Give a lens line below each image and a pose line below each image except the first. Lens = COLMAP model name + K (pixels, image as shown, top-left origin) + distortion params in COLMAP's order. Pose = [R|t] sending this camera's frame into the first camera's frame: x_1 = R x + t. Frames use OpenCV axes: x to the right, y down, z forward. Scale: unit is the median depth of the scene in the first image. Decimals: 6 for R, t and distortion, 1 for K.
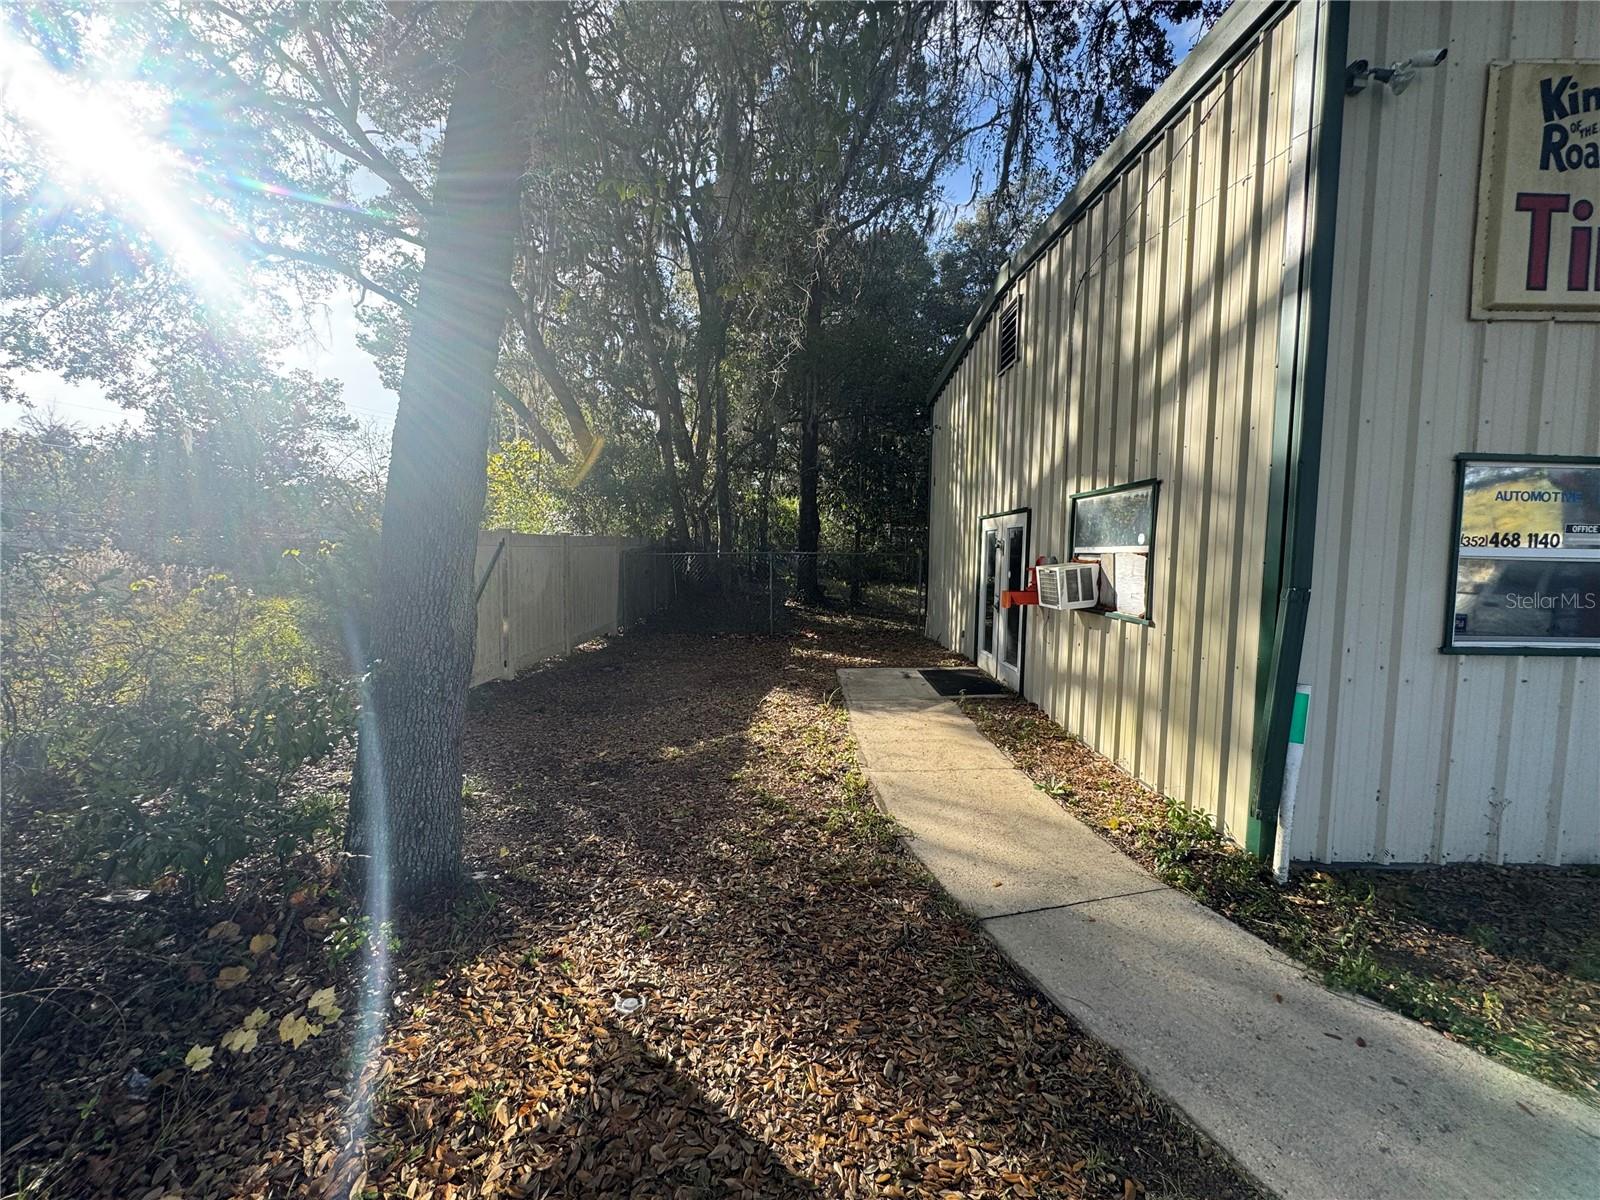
lens RADIAL K [[638.7, 0, 799.7], [0, 638.7, 595.5], [0, 0, 1]] dist [-0.002618, 0.000405]
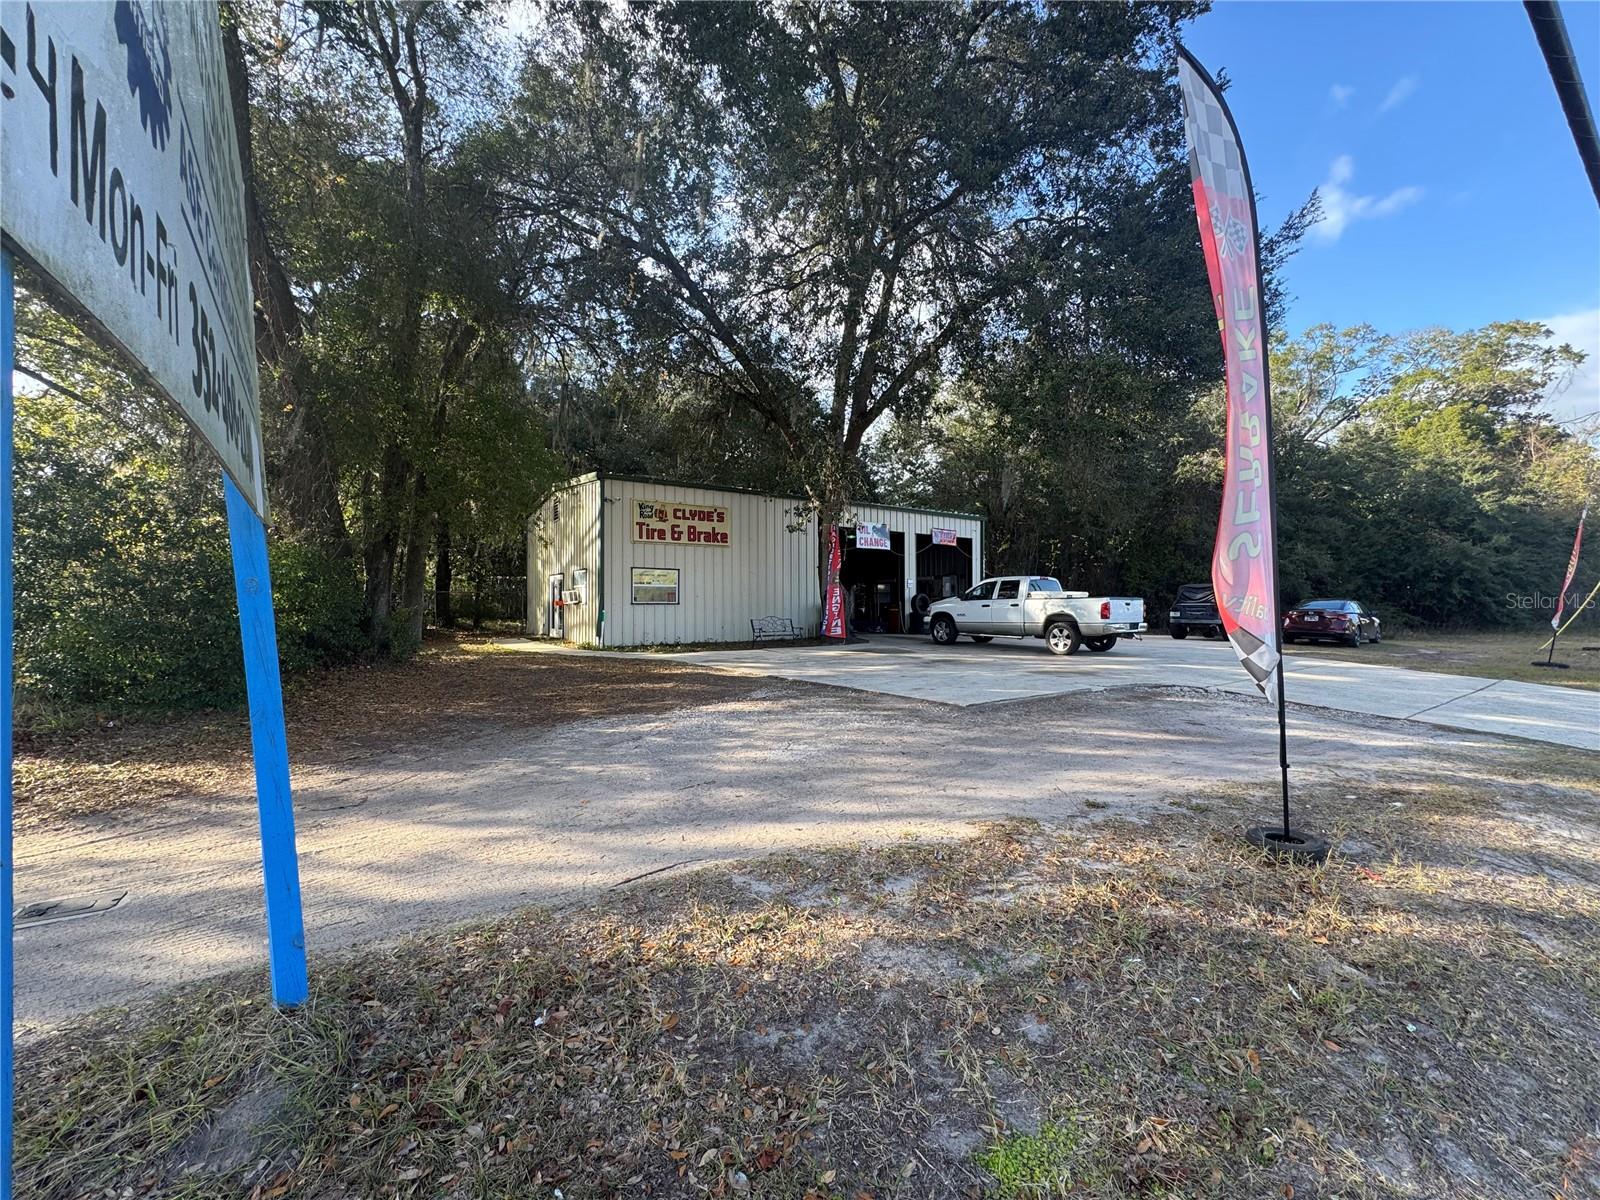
lens RADIAL K [[638.7, 0, 800.7], [0, 638.7, 602.4], [0, 0, 1]] dist [-0.002618, 0.000405]
pose [[0.822939, -0.015053, 0.567931, -0.498808], [0.052294, 0.997412, -0.049339, 0.241974], [-0.565718, 0.070302, 0.821596, -2.454146]]
